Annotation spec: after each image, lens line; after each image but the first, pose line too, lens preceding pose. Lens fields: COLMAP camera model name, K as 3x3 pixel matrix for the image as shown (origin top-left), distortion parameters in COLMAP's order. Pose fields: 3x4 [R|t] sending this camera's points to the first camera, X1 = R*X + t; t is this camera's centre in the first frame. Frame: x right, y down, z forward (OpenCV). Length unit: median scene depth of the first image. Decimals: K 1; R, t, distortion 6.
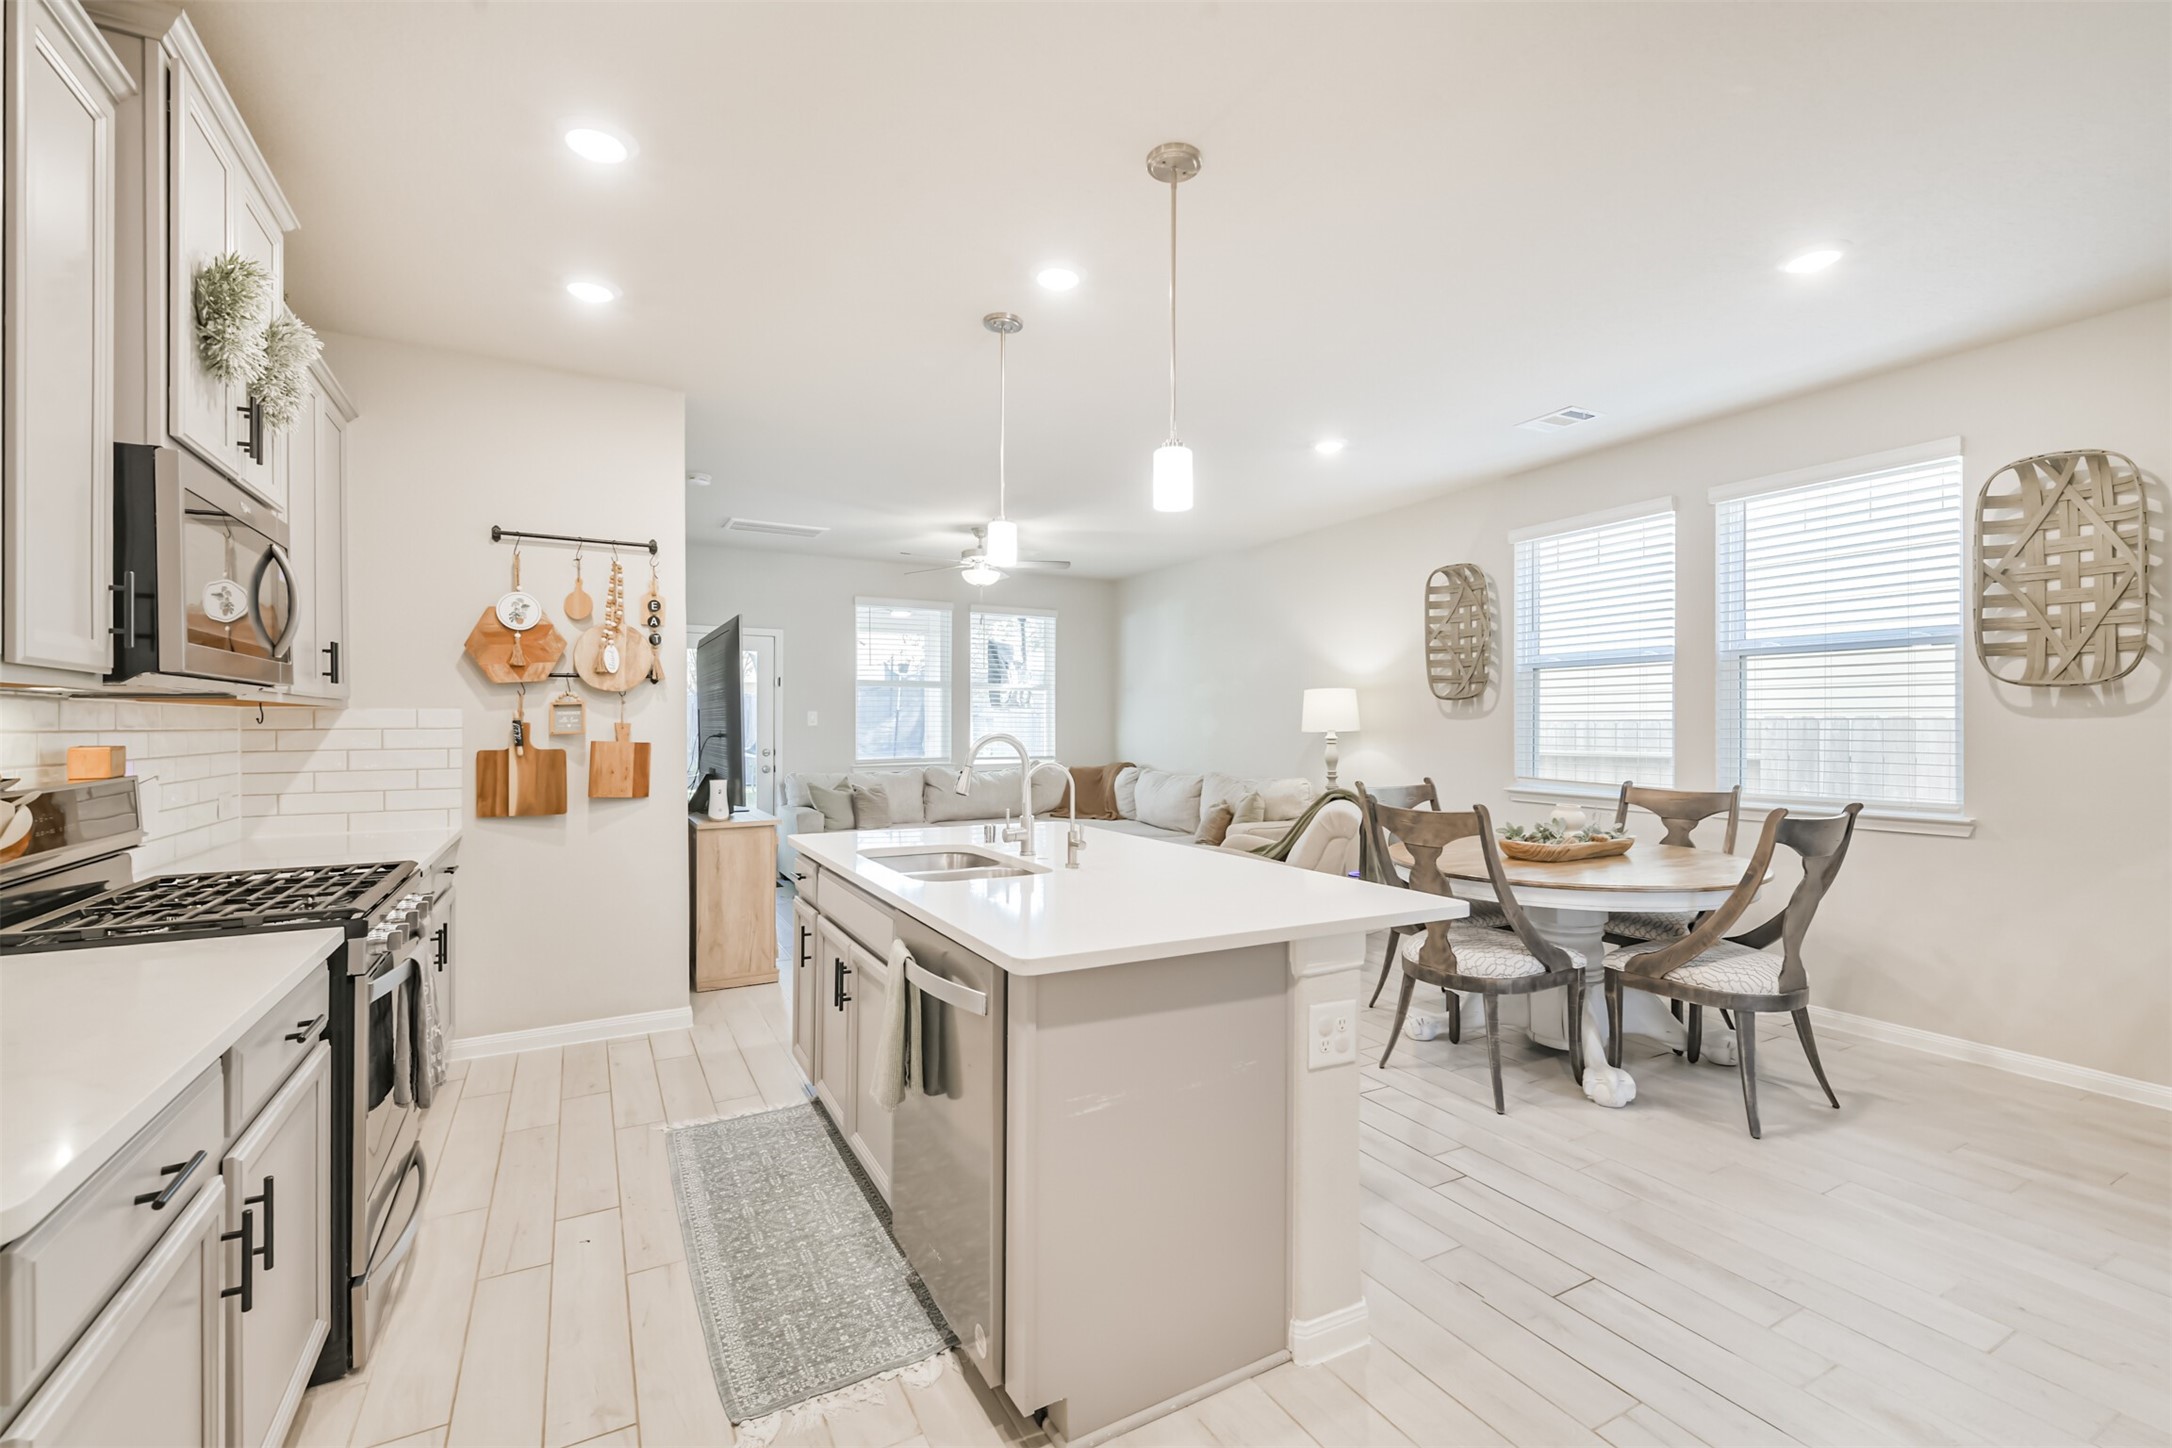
lens RADIAL K [[932.8, 0, 1094.9], [0, 932.8, 722.9], [0, 0, 1]] dist [0.021568, -0.006925]
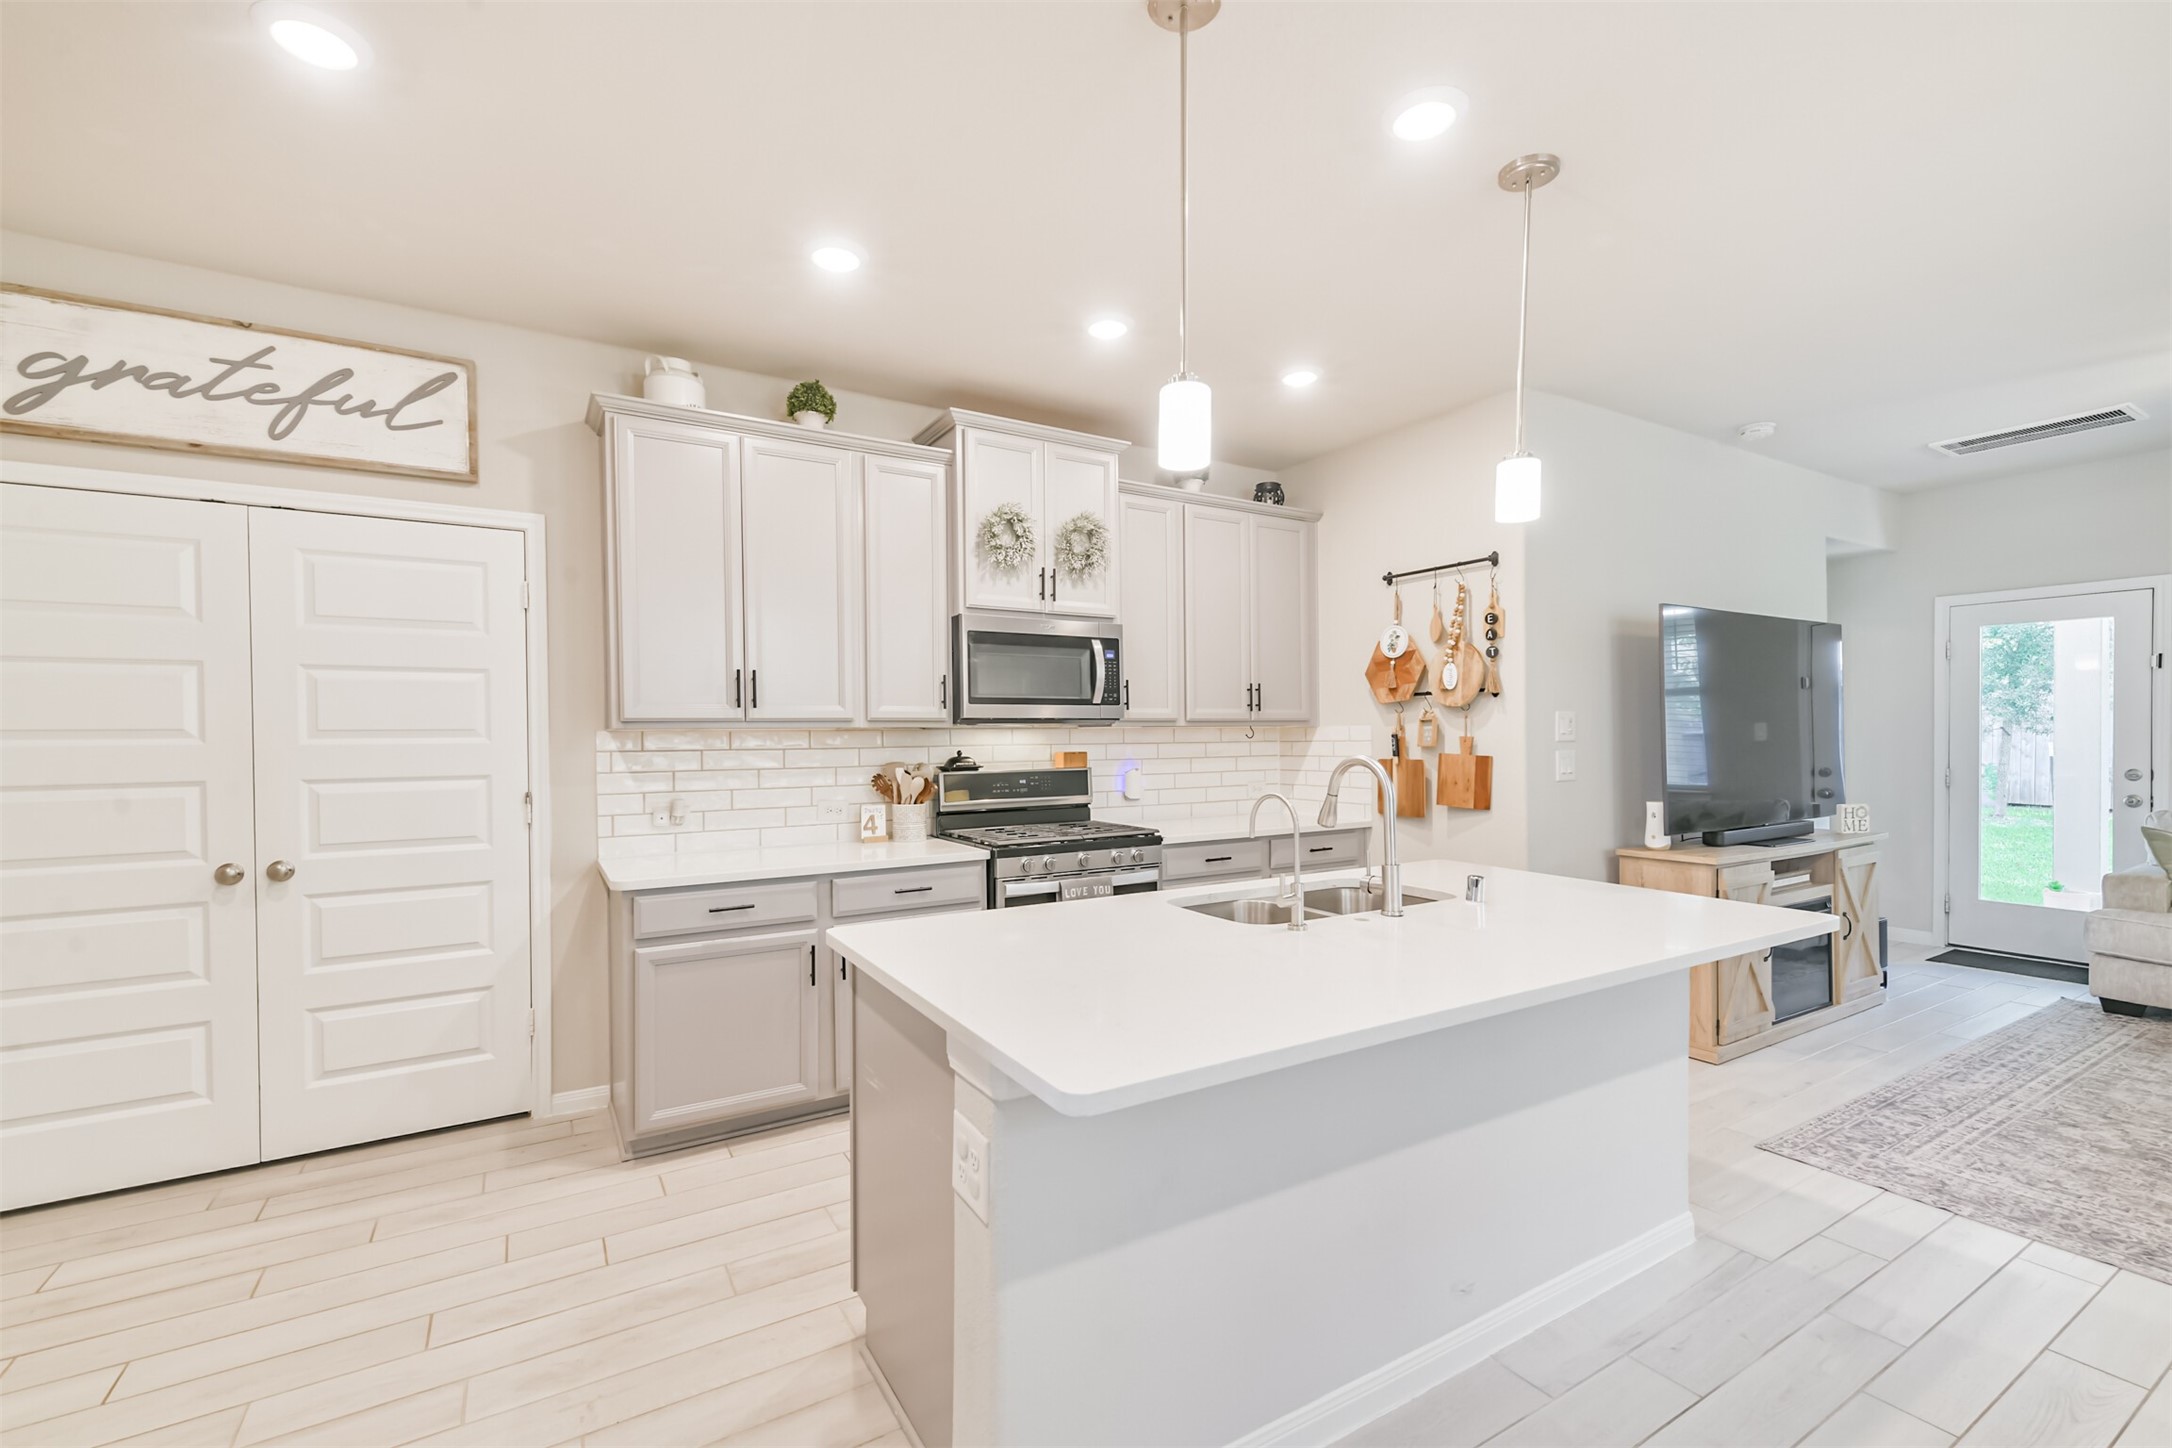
lens RADIAL K [[932.8, 0, 1083.1], [0, 932.8, 745.8], [0, 0, 1]] dist [0.021568, -0.006925]
pose [[0.036476, 0.013125, -0.999248, 0.434328], [0.011618, 0.999841, 0.013556, -0.007260], [0.999267, -0.012104, 0.036318, 0.454571]]
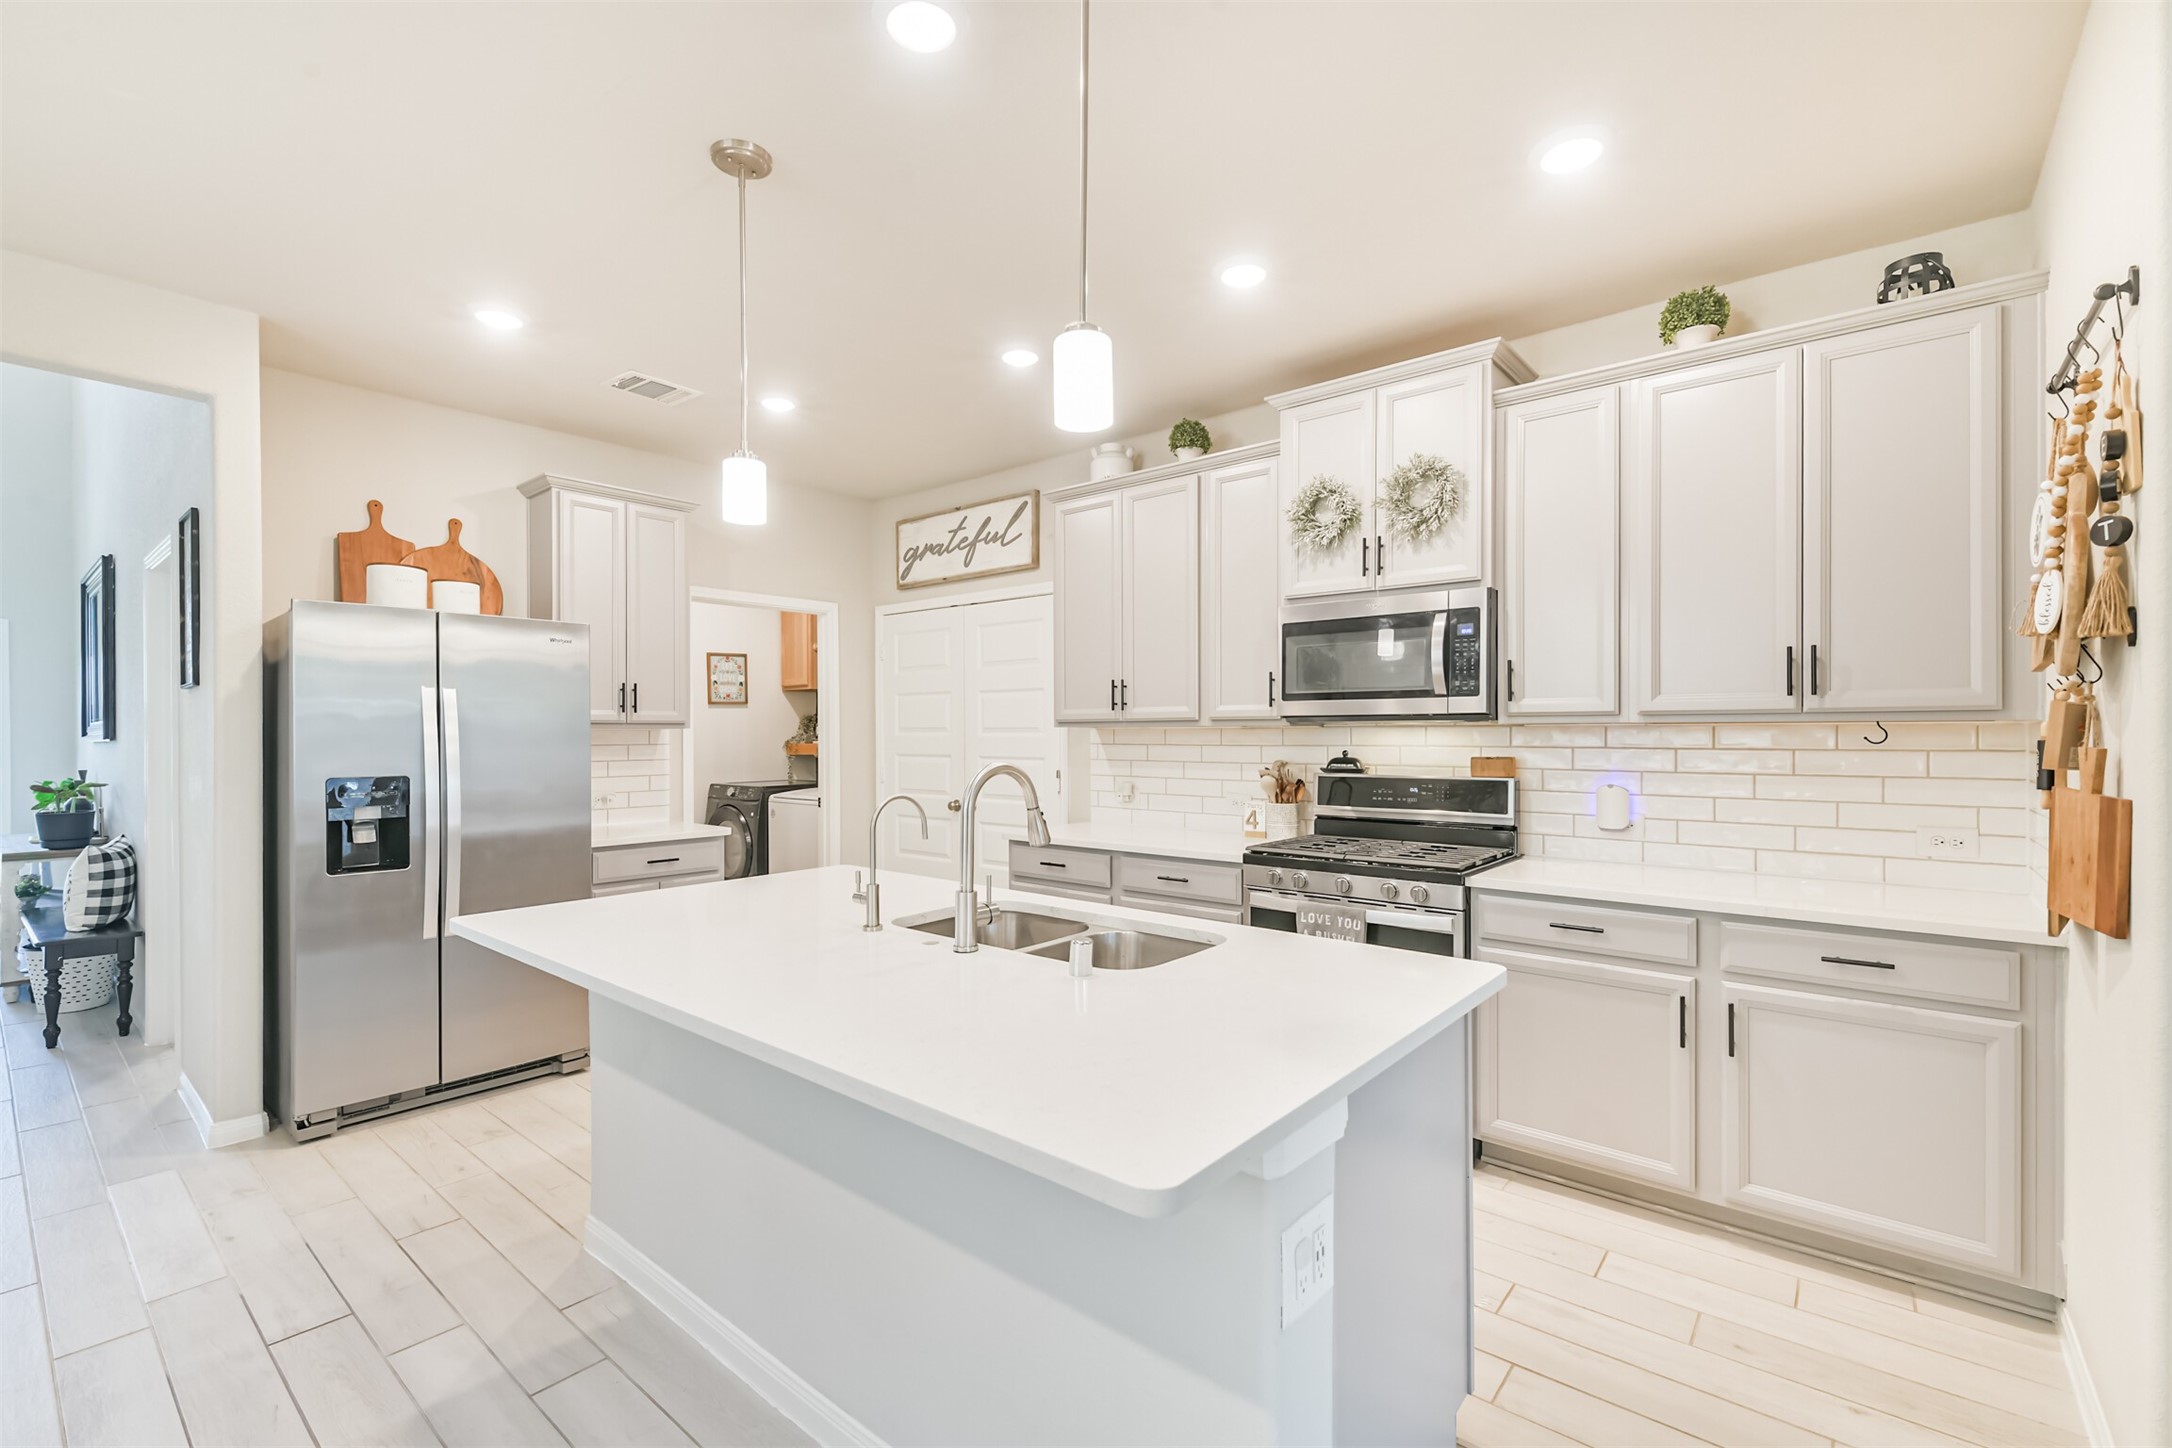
lens RADIAL K [[932.8, 0, 1081.8], [0, 932.8, 732.6], [0, 0, 1]] dist [0.021568, -0.006925]
pose [[-0.934096, 0.002646, -0.357013, 0.054462], [0.004034, 0.999987, -0.003144, -0.006123], [0.357000, -0.004377, -0.934094, 1.038653]]
